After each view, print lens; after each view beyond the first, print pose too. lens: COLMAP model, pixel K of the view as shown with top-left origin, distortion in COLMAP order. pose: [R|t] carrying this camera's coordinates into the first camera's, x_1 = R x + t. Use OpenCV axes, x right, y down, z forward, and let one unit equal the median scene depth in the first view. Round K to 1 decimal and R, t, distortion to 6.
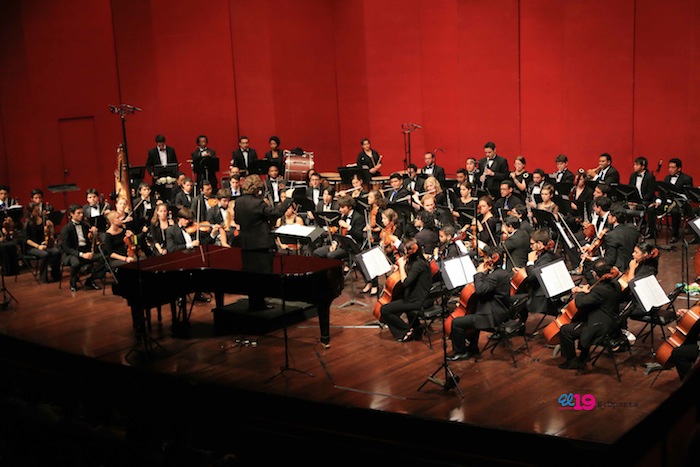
lens RADIAL K [[1195.2, 0, 354.0], [0, 1195.2, 234.3], [0, 0, 1]] dist [0.226773, 0.000000]
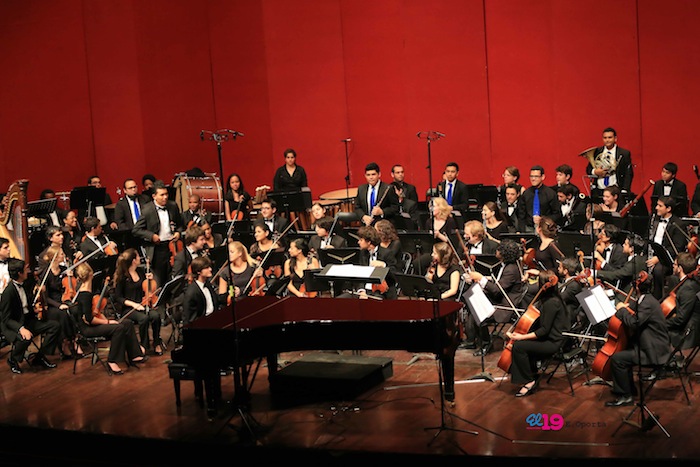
lens RADIAL K [[2055.0, 0, 351.0], [0, 2055.0, 233.5], [0, 0, 1]] dist [-0.053939, 0.000000]
pose [[0.960747, -0.055991, 0.271716, -0.330357], [0.063783, 0.997765, -0.019923, -0.001134], [-0.269993, 0.036472, 0.962171, -0.256422]]
